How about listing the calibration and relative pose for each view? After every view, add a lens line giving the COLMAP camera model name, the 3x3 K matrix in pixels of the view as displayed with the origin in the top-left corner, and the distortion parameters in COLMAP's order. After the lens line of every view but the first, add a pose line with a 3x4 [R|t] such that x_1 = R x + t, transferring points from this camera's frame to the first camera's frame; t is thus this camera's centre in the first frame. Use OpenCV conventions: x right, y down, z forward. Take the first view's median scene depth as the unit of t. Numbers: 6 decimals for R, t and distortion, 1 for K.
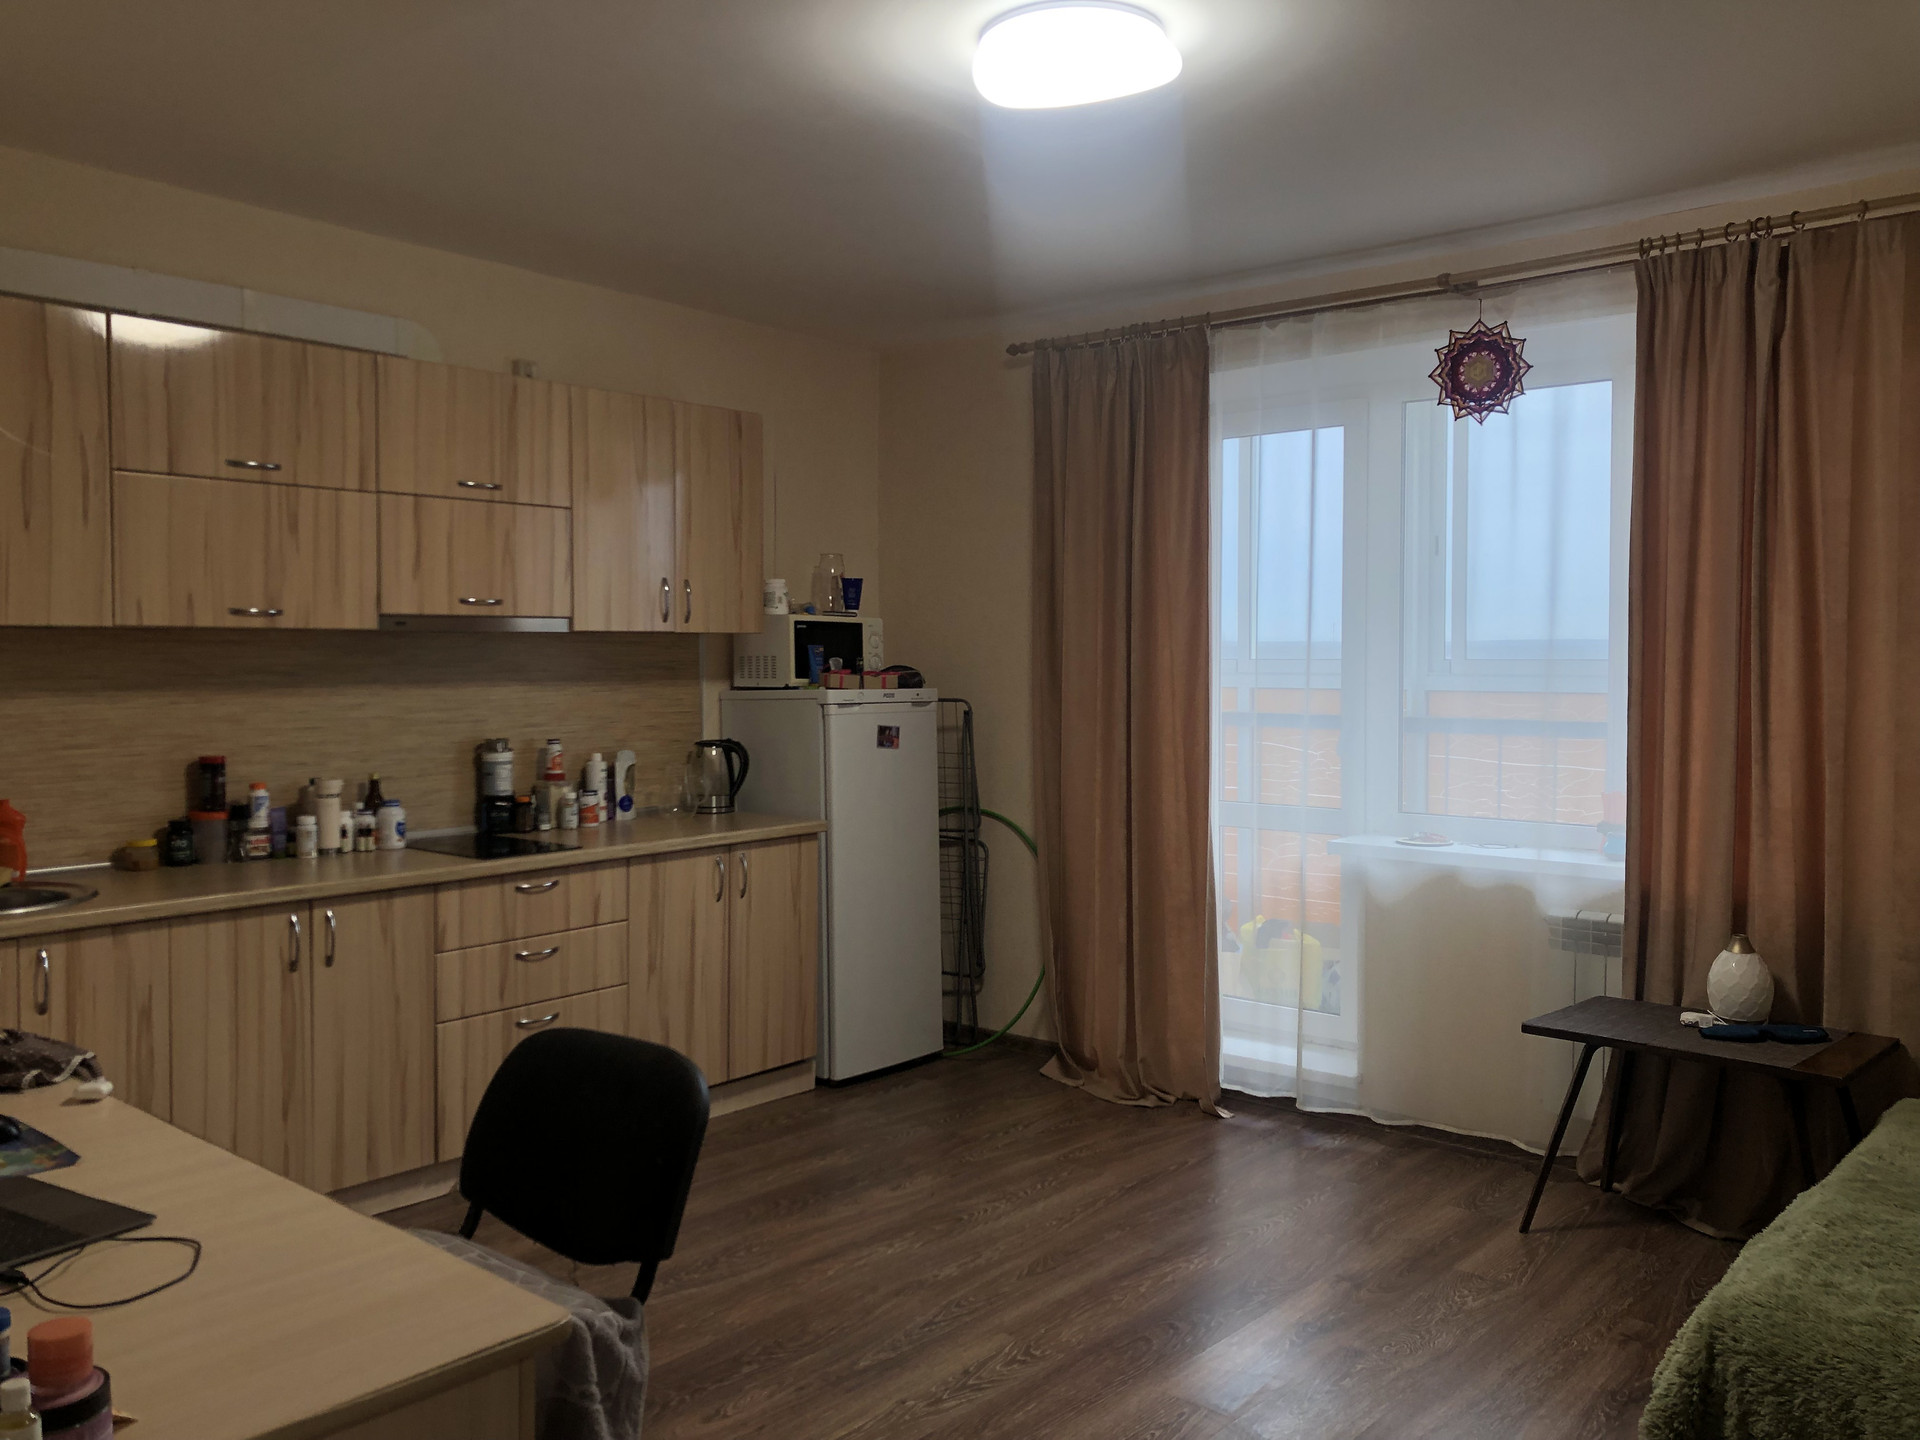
lens RADIAL K [[1535.9, 0, 953.2], [0, 1535.9, 715.1], [0, 0, 1]] dist [0.000871, -0.015058]
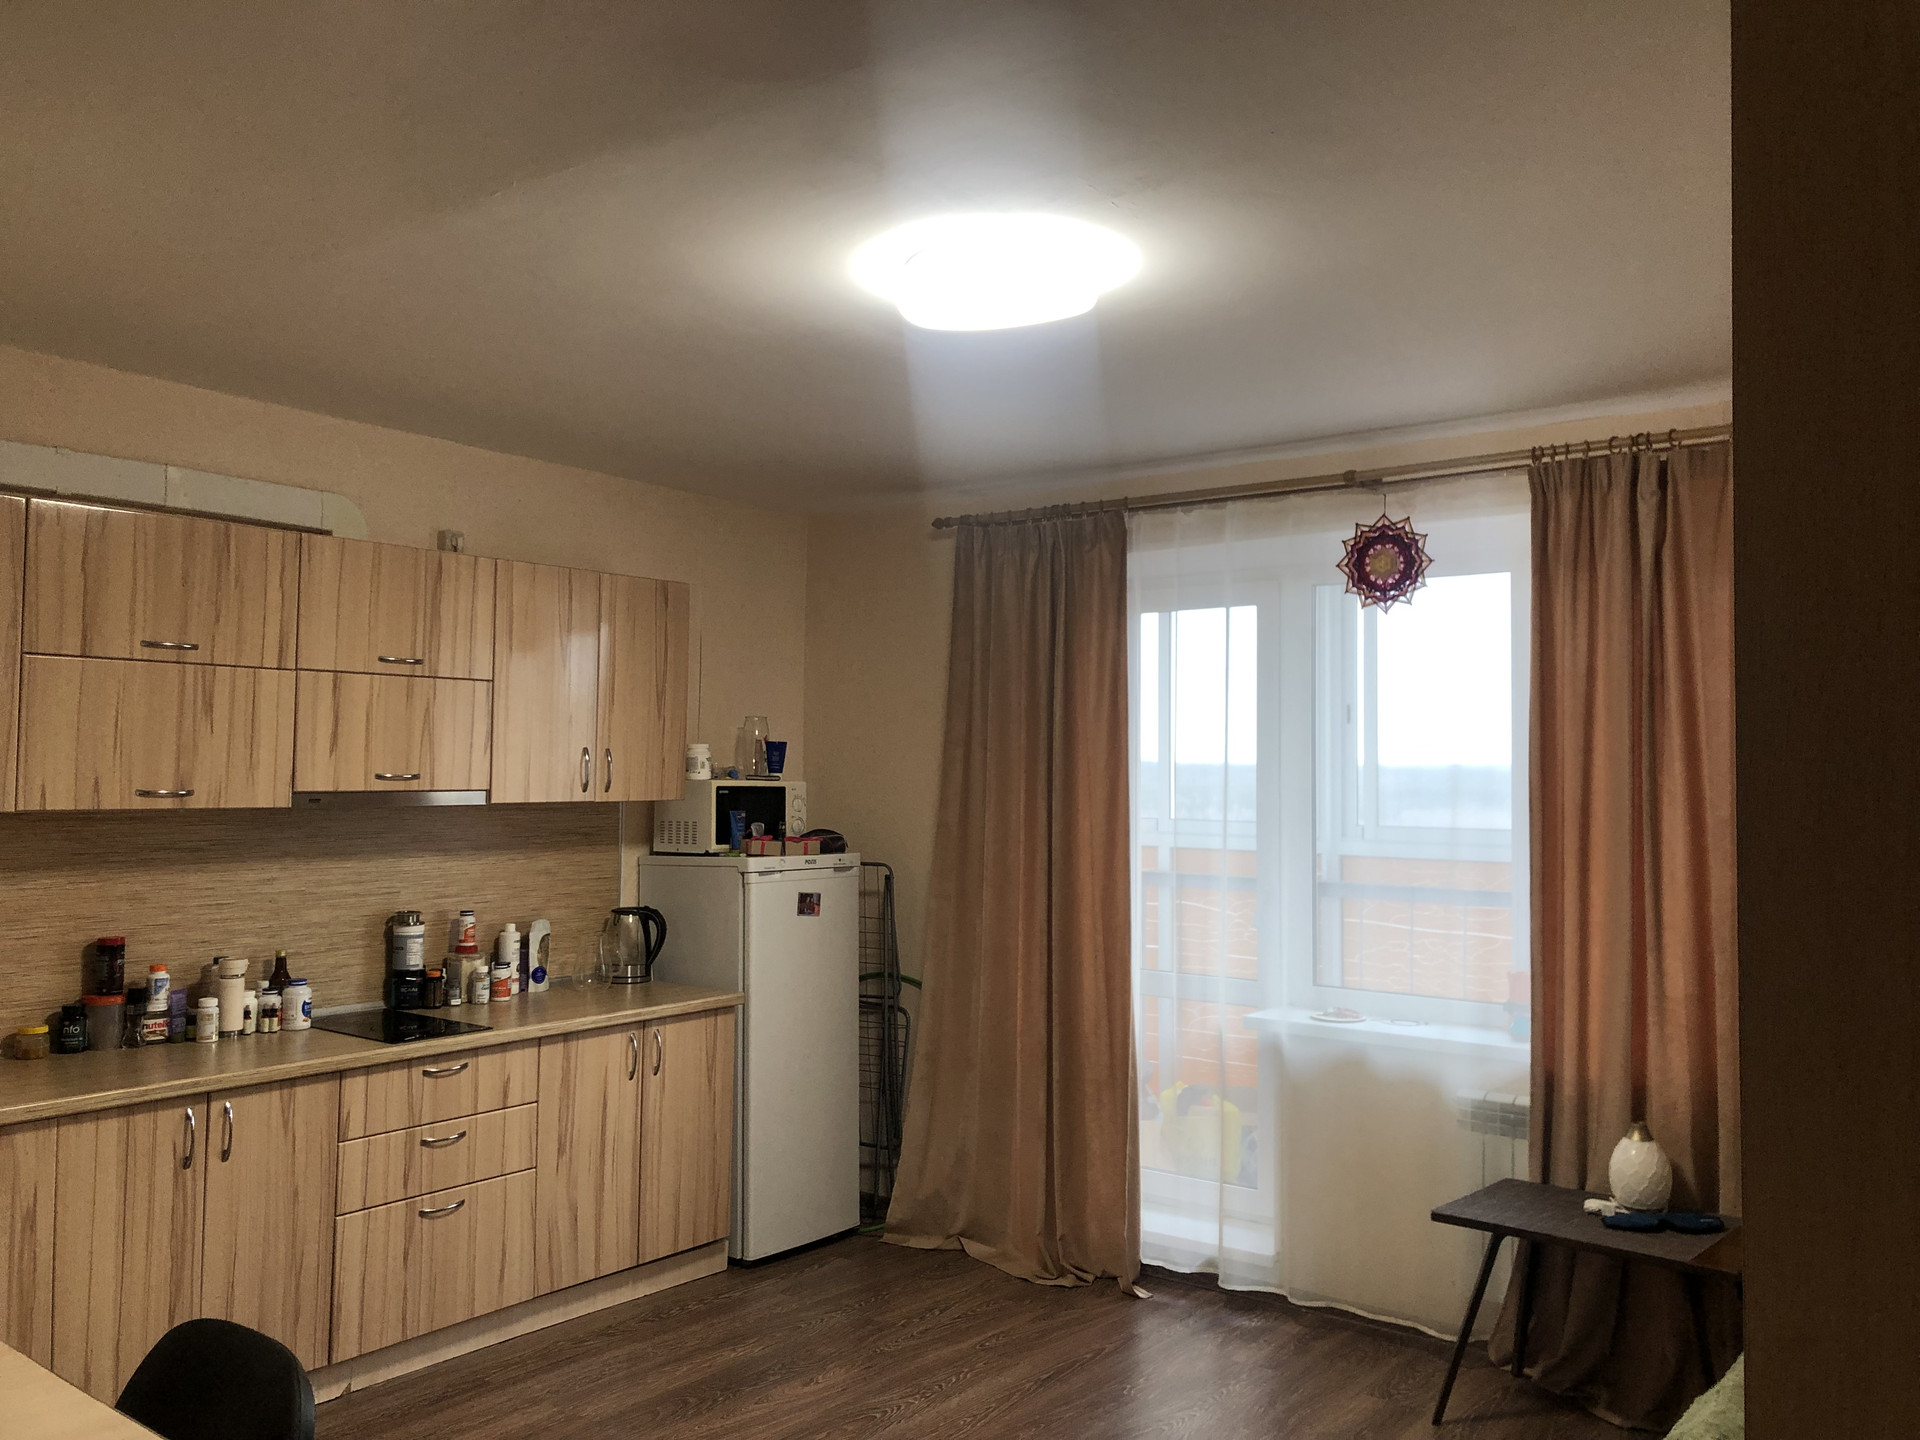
lens RADIAL K [[1543.5, 0, 969.2], [0, 1543.5, 722.7], [0, 0, 1]] dist [-0.010459, 0.000377]
pose [[0.998240, 0.012822, 0.057893, 0.002877], [-0.008228, 0.996849, -0.078900, -0.032000], [-0.058722, 0.078284, 0.995200, -0.014606]]
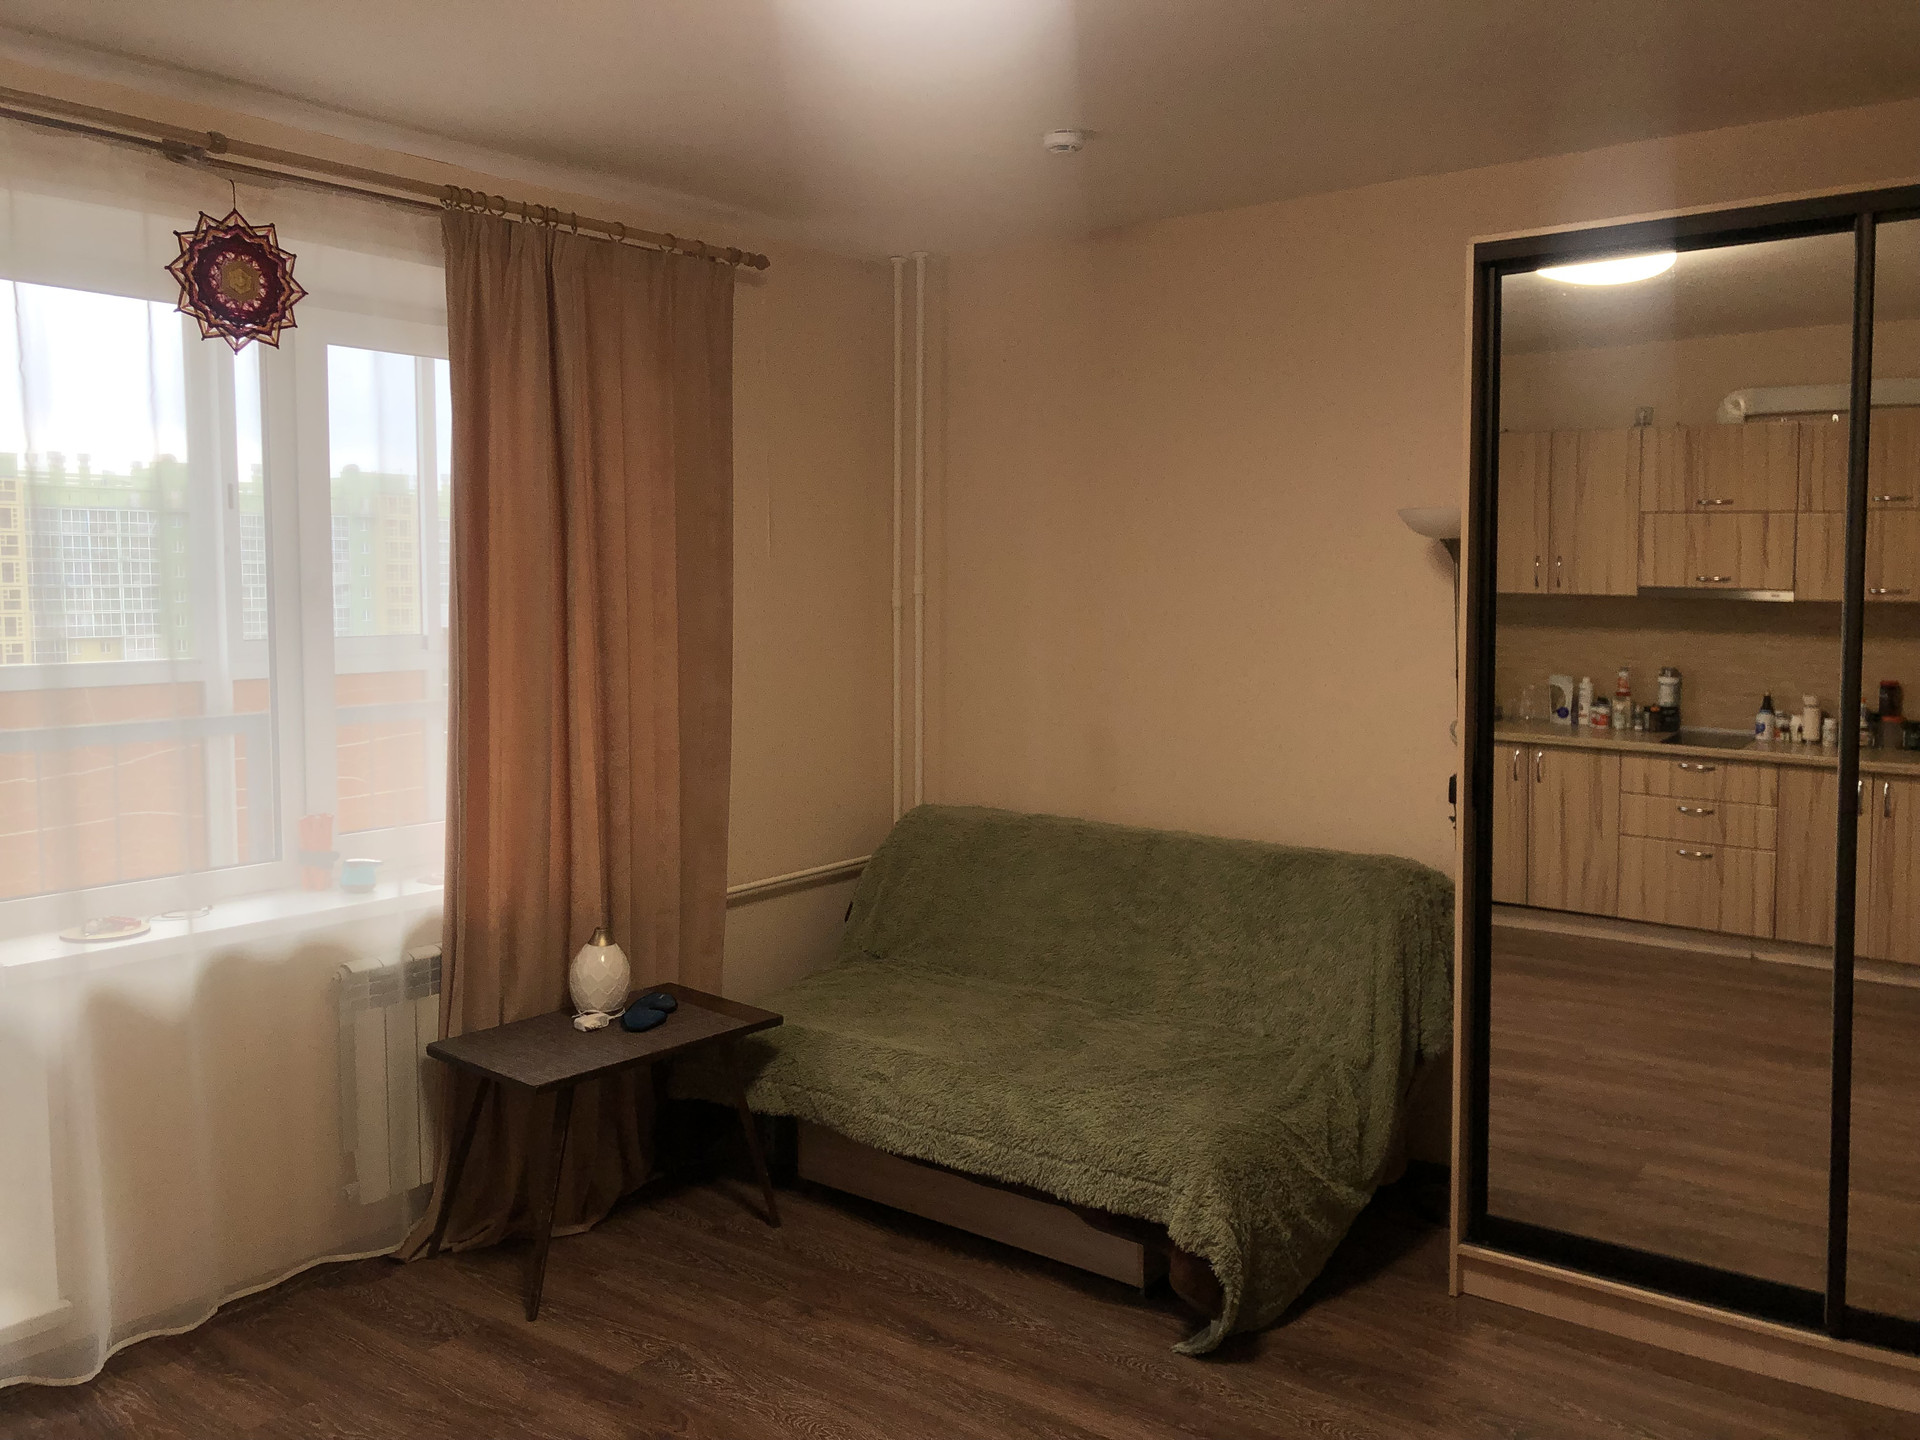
lens RADIAL K [[1535.9, 0, 953.2], [0, 1535.9, 715.1], [0, 0, 1]] dist [0.000871, -0.015058]
pose [[-0.055260, -0.088069, 0.994580, -0.438122], [0.036827, 0.995245, 0.090173, -0.070014], [-0.997793, 0.041610, -0.051754, 0.711377]]
